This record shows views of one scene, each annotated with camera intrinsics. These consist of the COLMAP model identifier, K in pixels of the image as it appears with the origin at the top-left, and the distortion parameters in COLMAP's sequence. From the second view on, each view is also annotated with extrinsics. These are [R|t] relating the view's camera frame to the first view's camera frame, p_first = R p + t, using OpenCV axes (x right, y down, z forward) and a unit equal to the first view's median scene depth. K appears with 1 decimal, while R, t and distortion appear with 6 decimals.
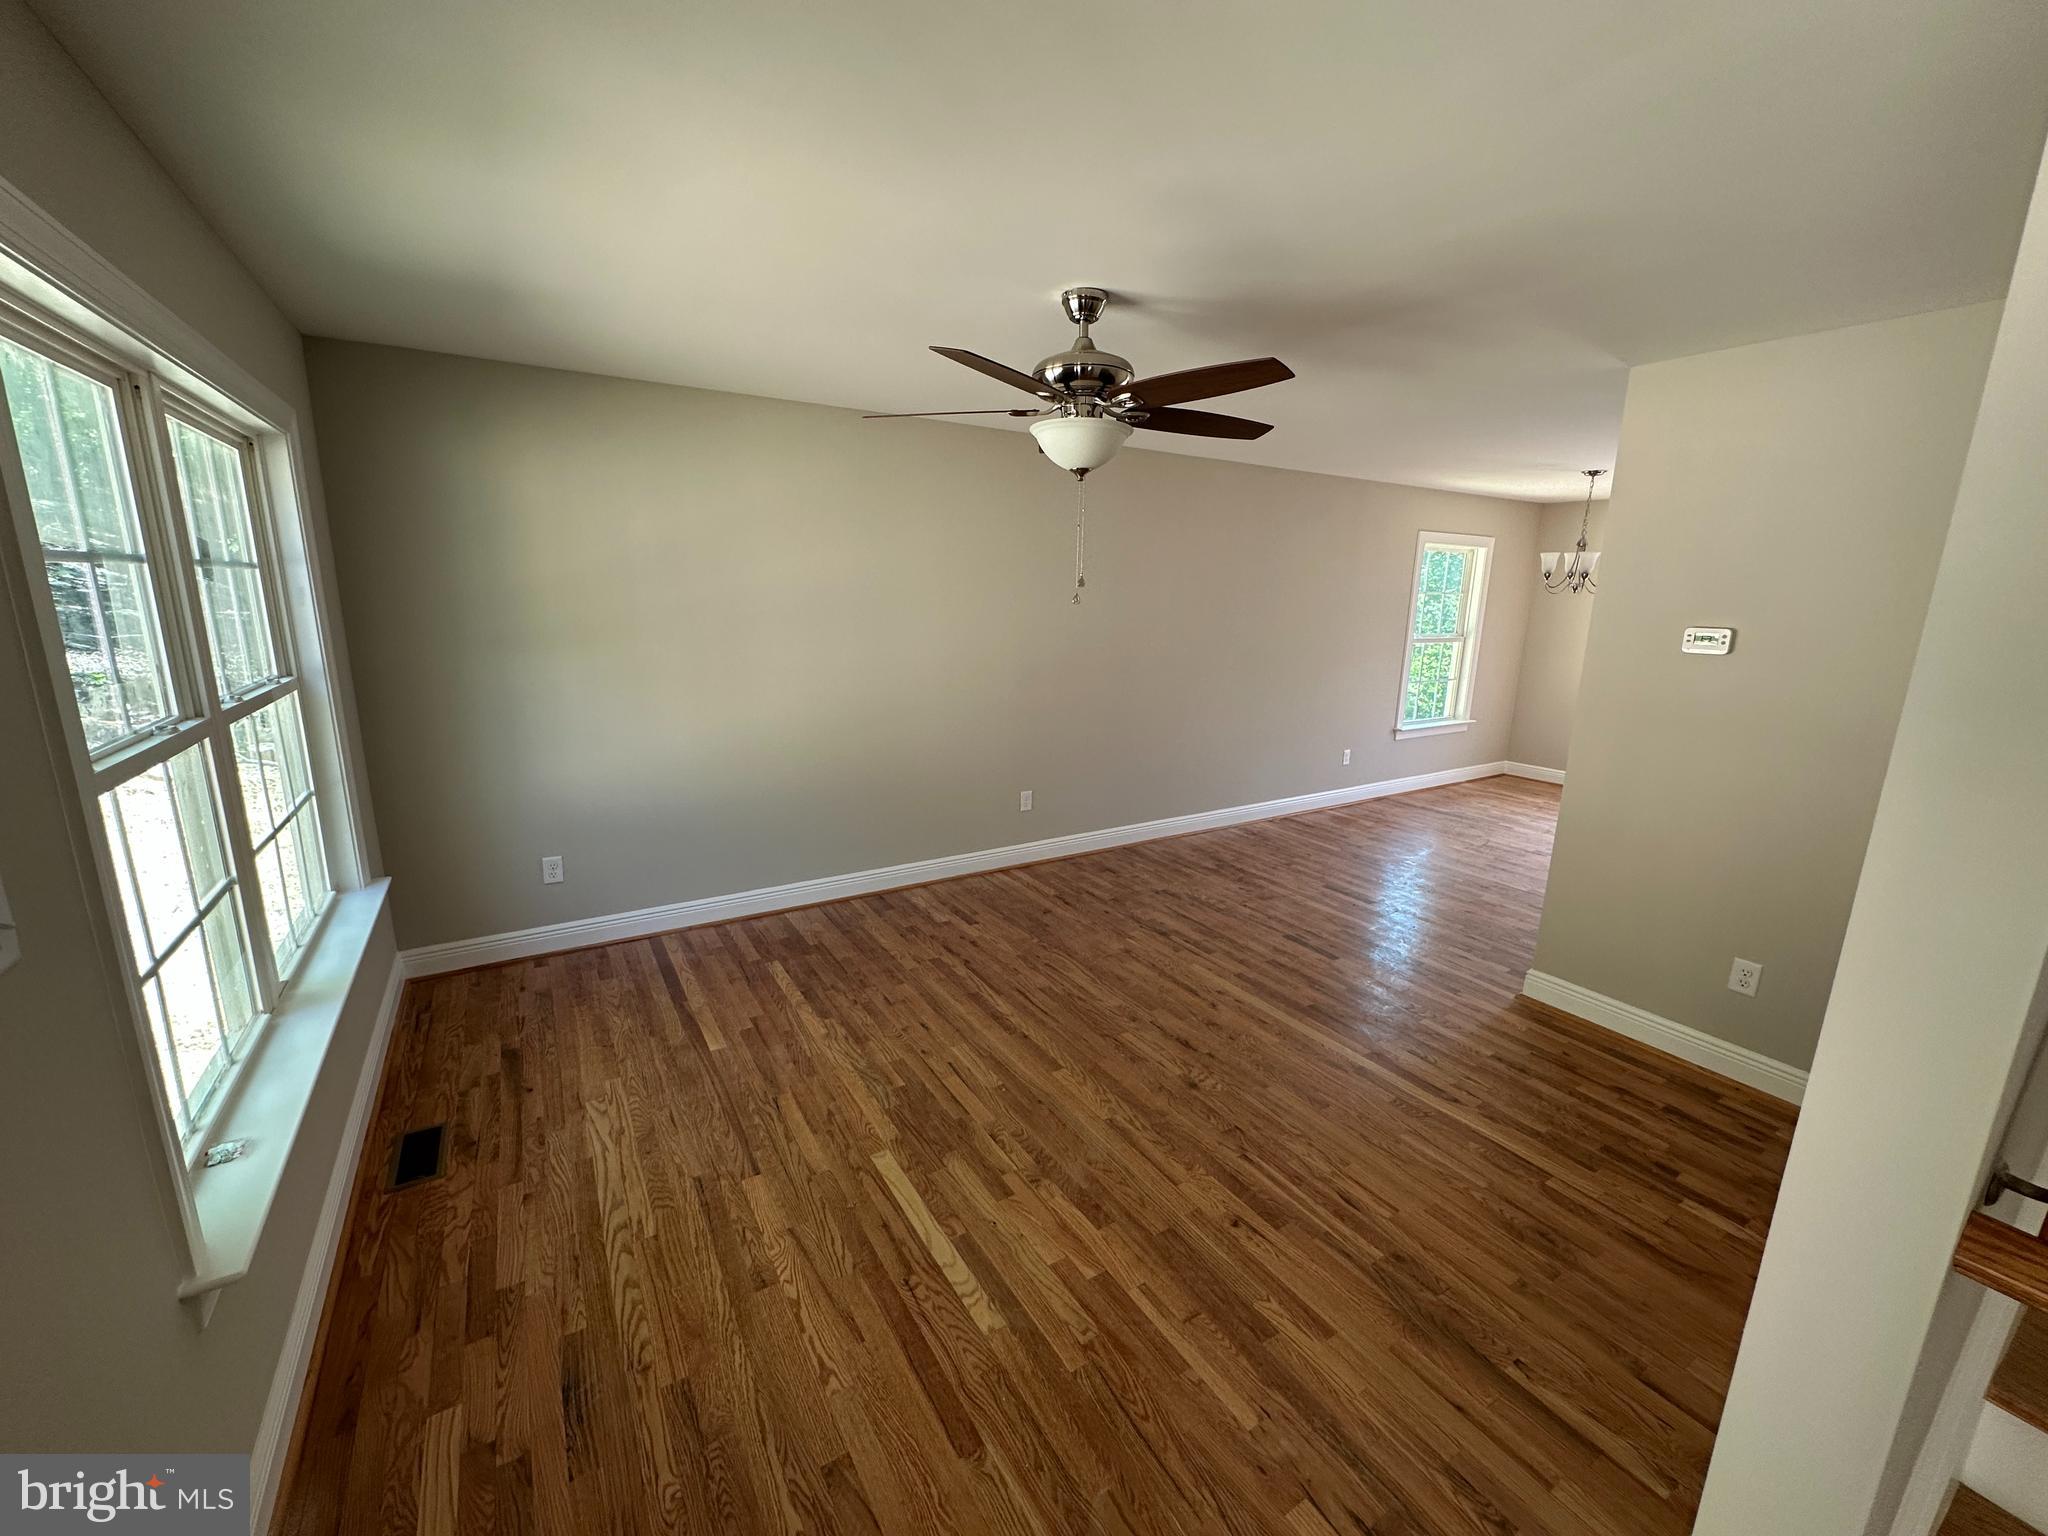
lens RADIAL K [[815.6, 0, 1024.0], [0, 815.6, 768.0], [0, 0, 1]] dist [-0.002619, 0.000494]
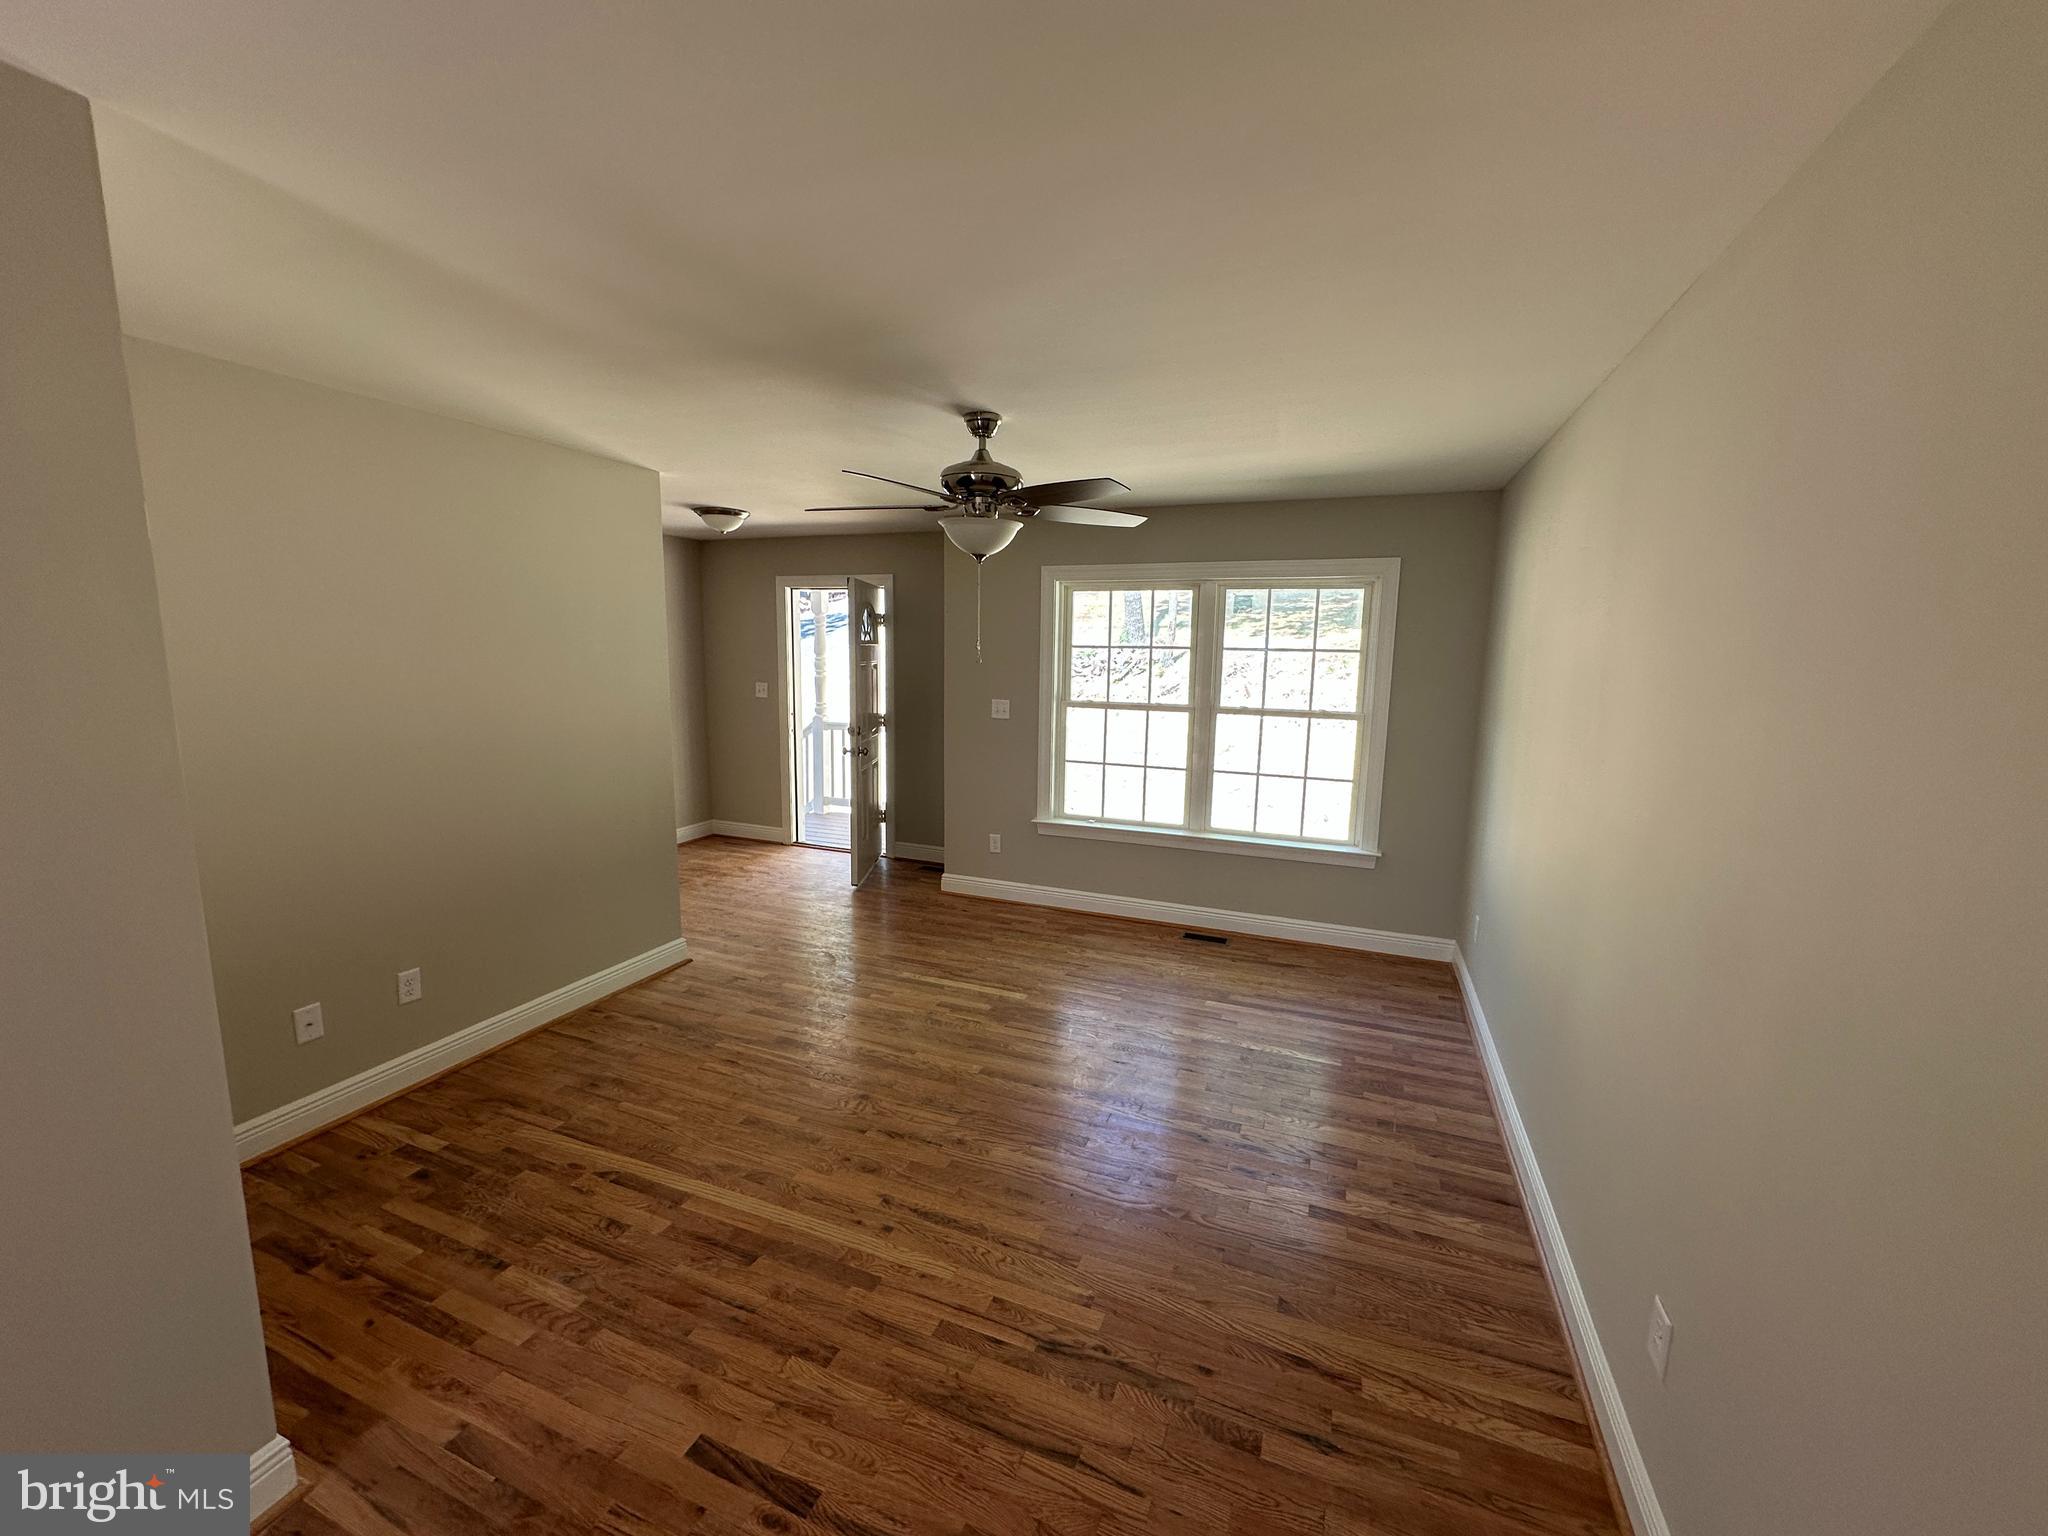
lens RADIAL K [[815.6, 0, 1024.0], [0, 815.6, 768.0], [0, 0, 1]] dist [-0.002619, 0.000494]
pose [[-0.806239, 0.055869, -0.588946, 0.648677], [-0.158106, 0.938970, 0.305513, -0.385944], [0.570071, 0.339432, -0.748201, 1.773913]]
